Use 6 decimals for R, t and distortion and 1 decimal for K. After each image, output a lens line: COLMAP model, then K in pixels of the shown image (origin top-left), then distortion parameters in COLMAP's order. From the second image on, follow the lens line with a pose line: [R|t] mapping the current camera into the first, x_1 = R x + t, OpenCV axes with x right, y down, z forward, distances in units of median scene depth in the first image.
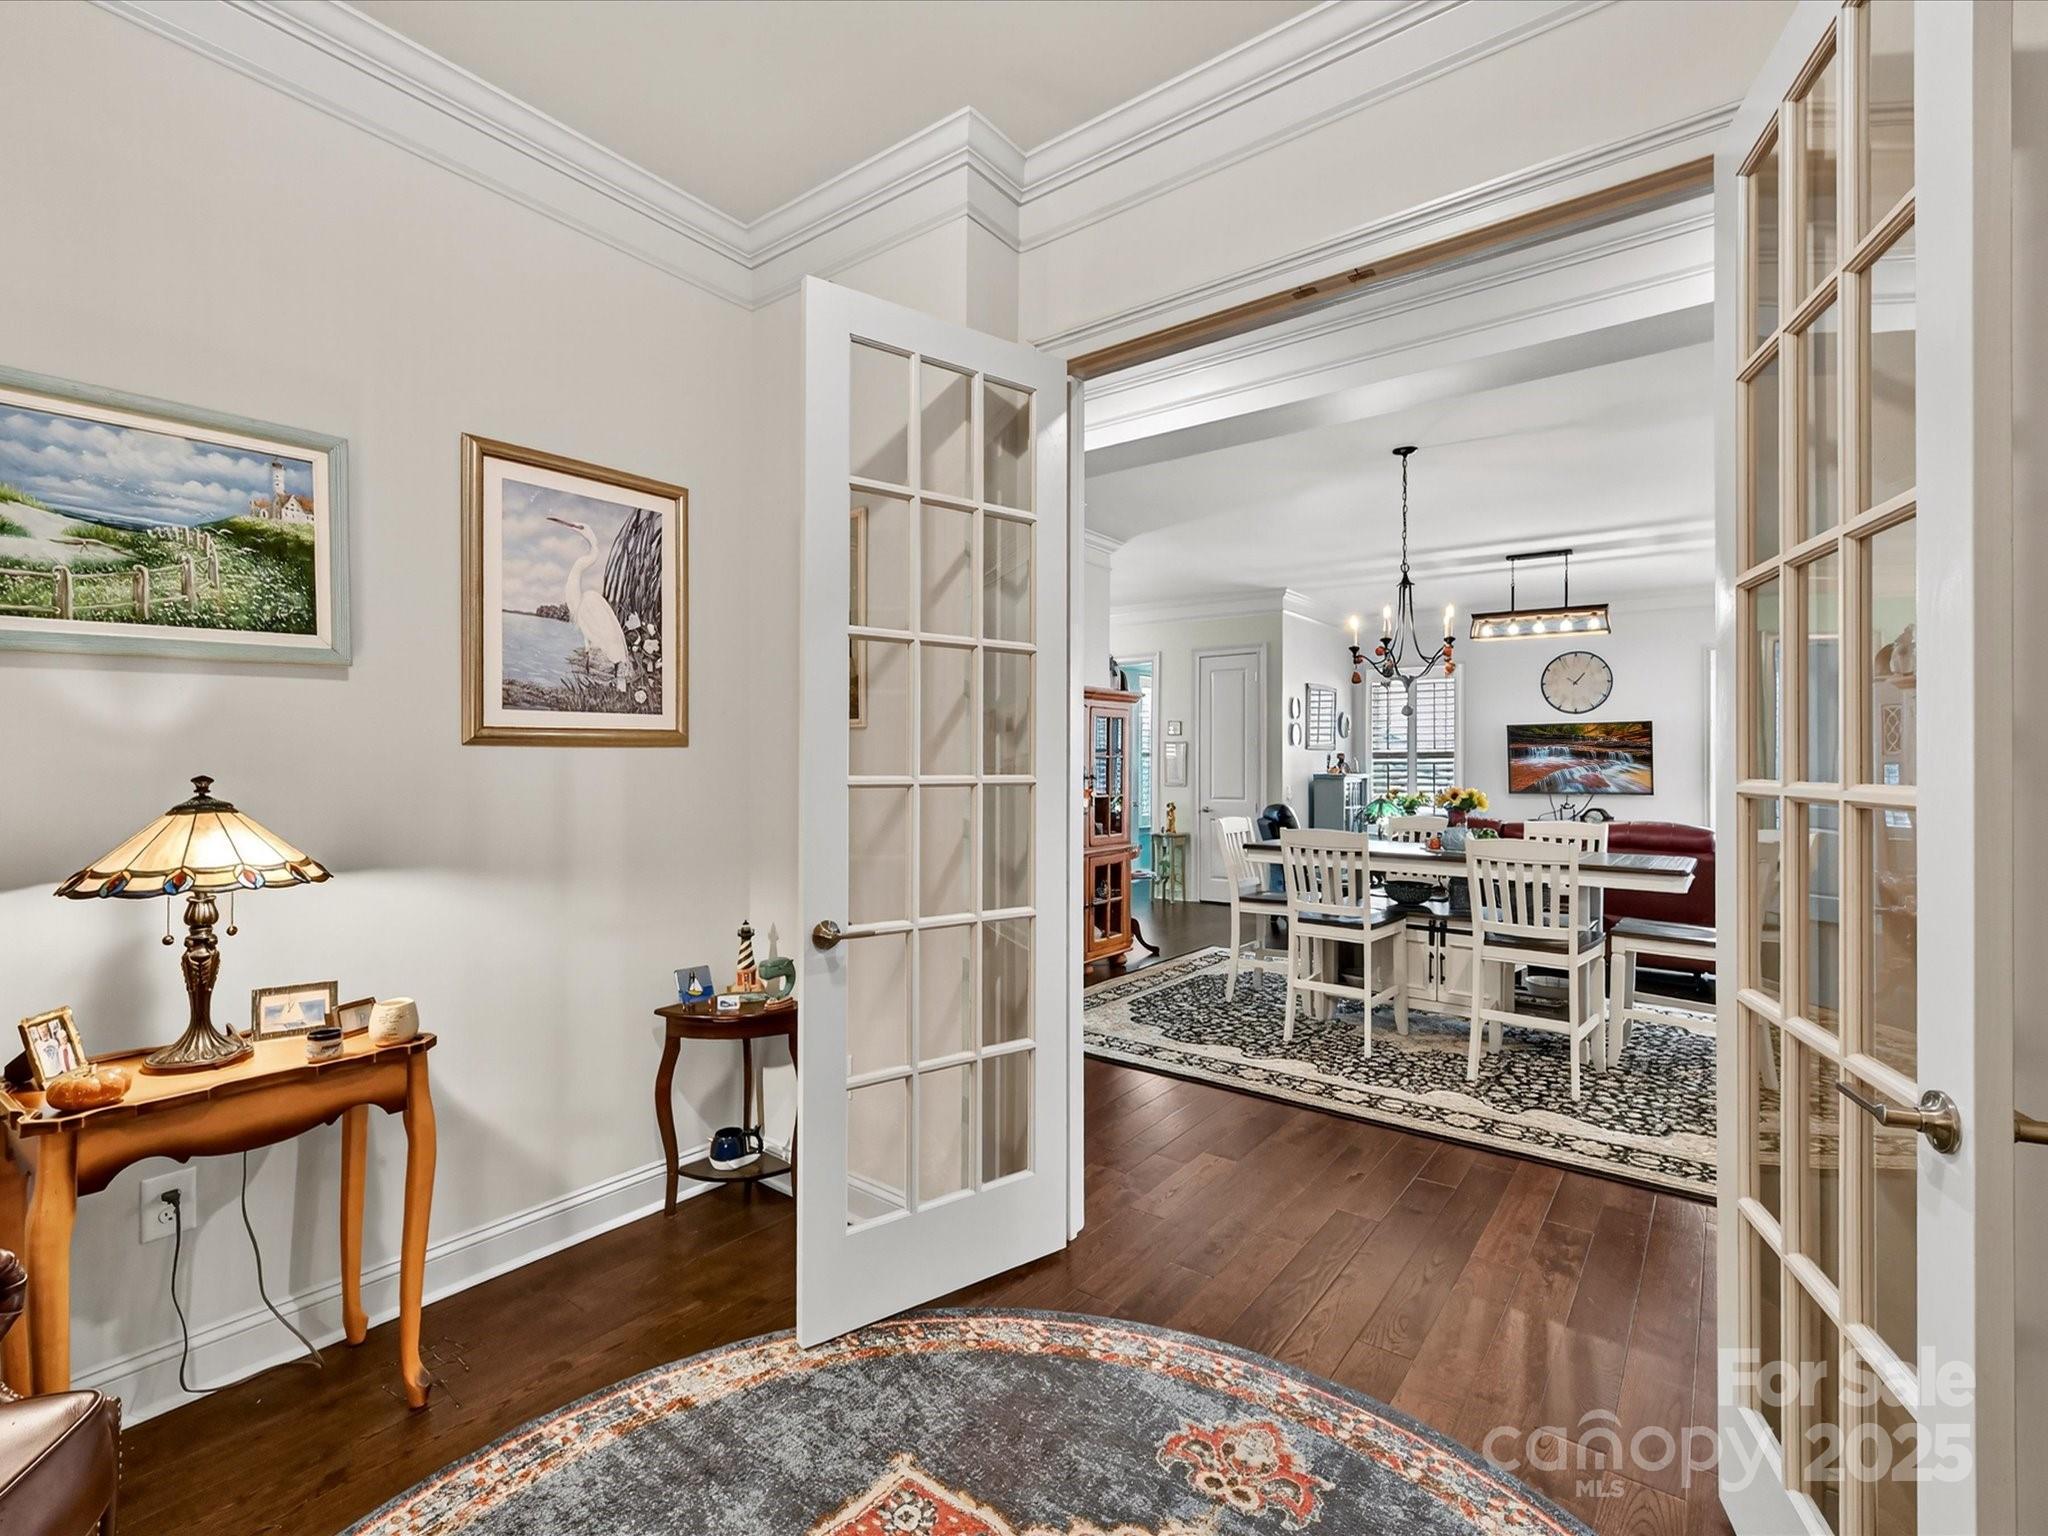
lens RADIAL K [[931.2, 0, 1023.1], [0, 931.2, 770.7], [0, 0, 1]] dist [-0.004051, 0.000803]
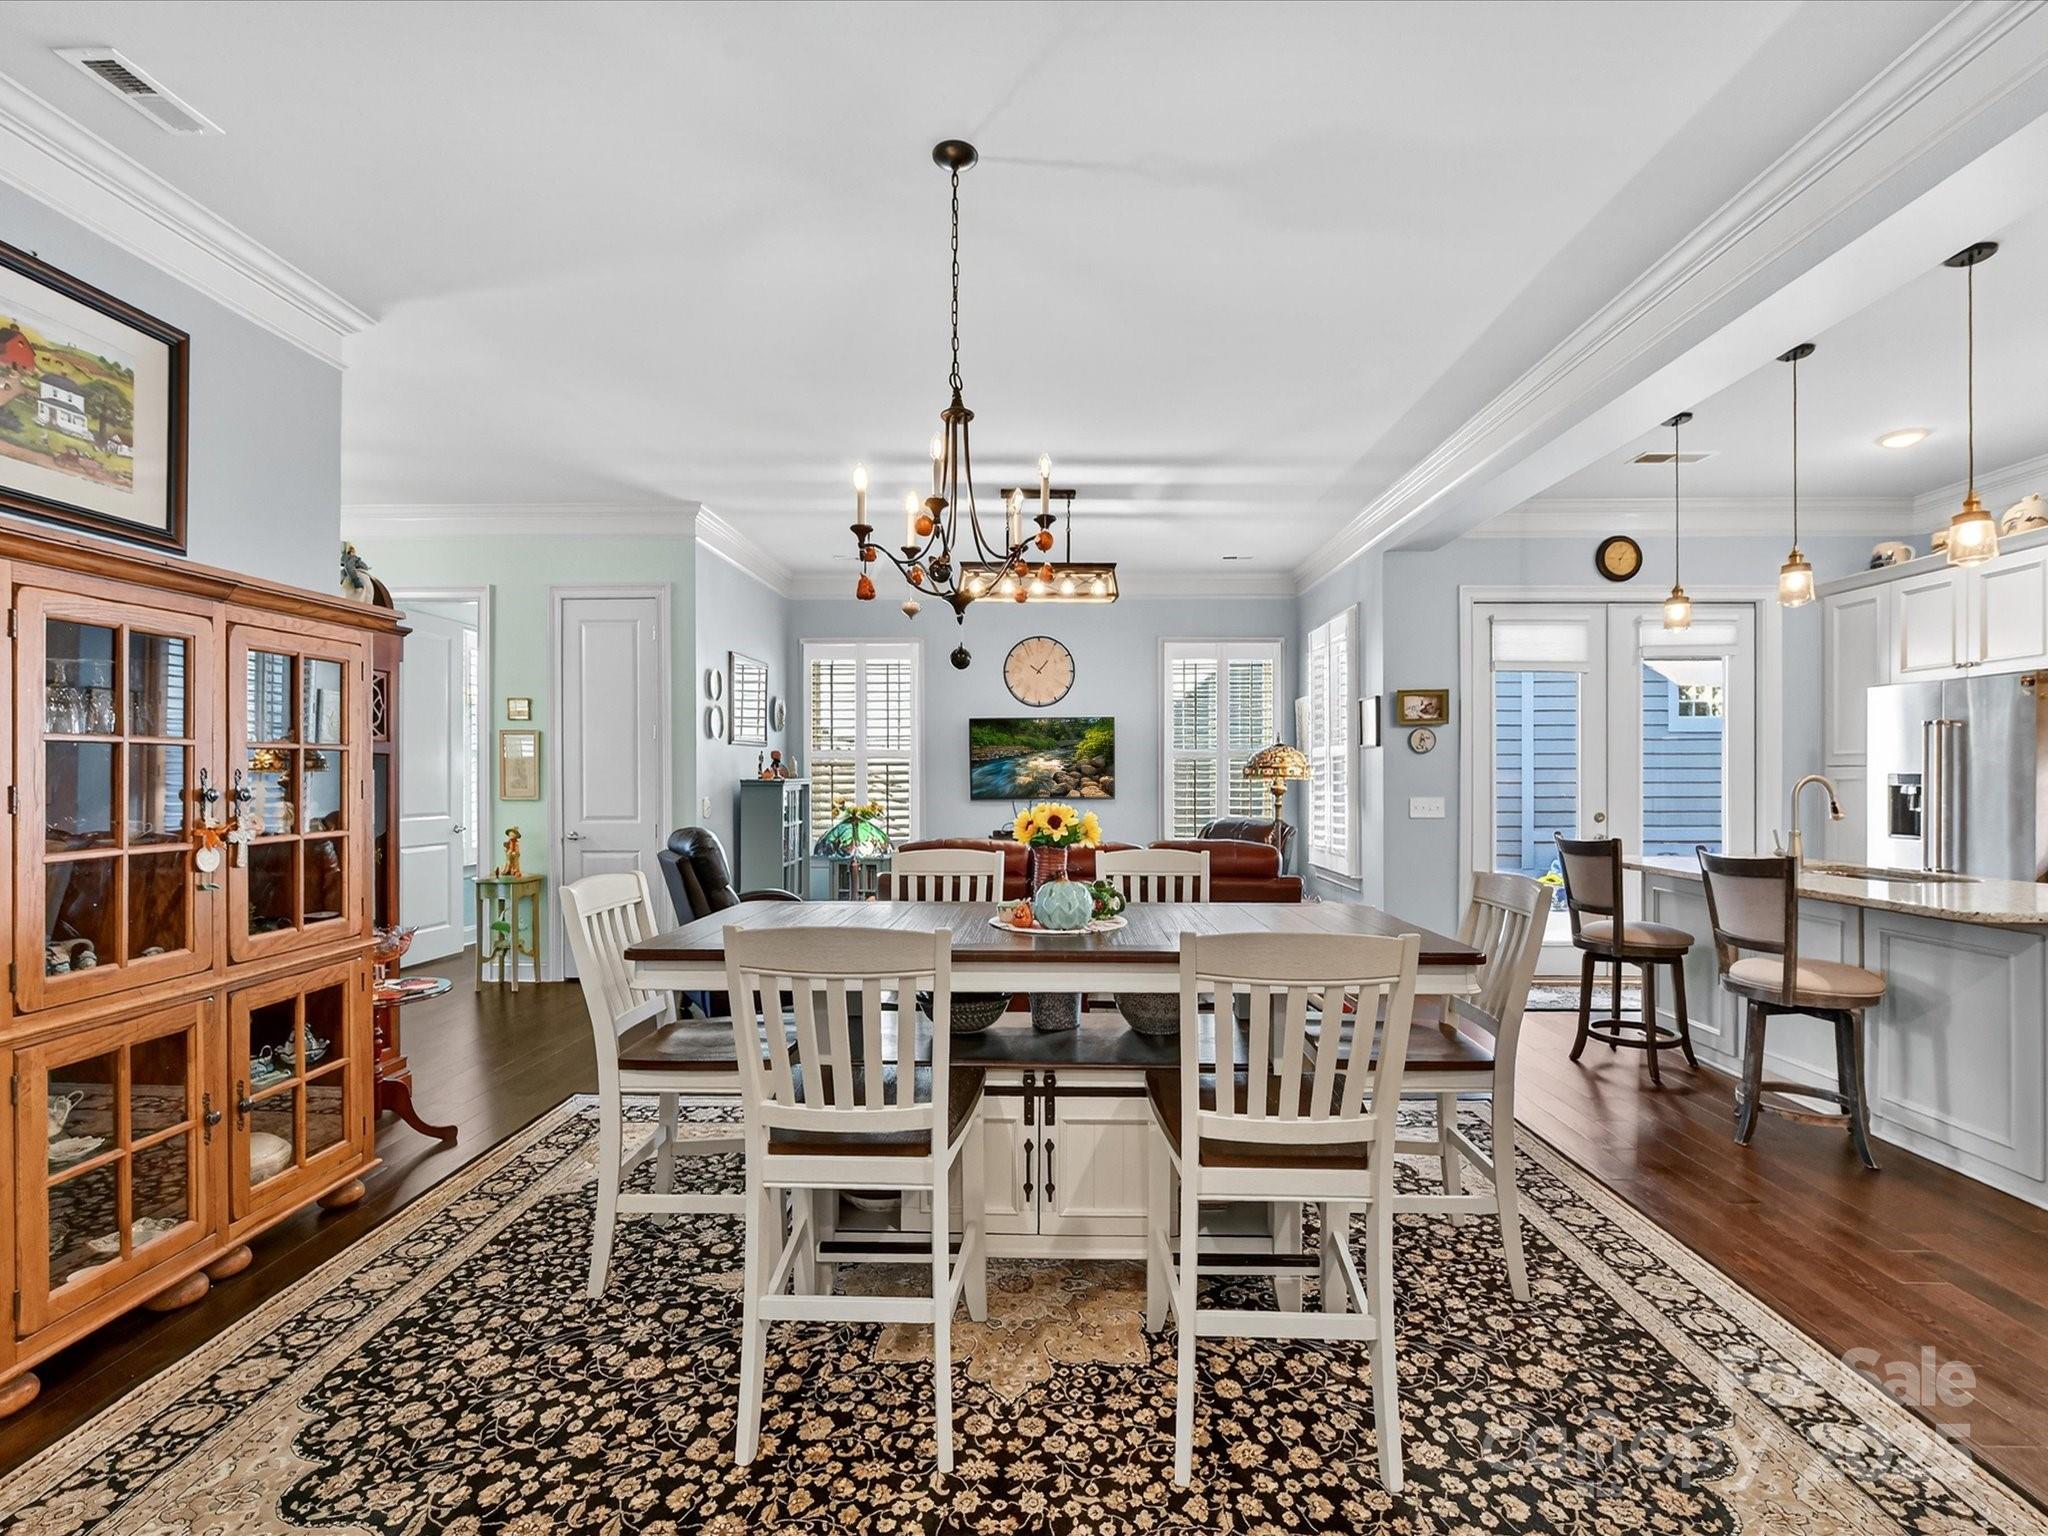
lens RADIAL K [[931.2, 0, 1036.5], [0, 931.2, 767.3], [0, 0, 1]] dist [-0.004051, 0.000803]
pose [[0.804744, -0.002957, 0.593614, 0.114574], [0.007738, 0.999955, -0.005510, -0.000472], [-0.593571, 0.009028, 0.804731, 0.462568]]
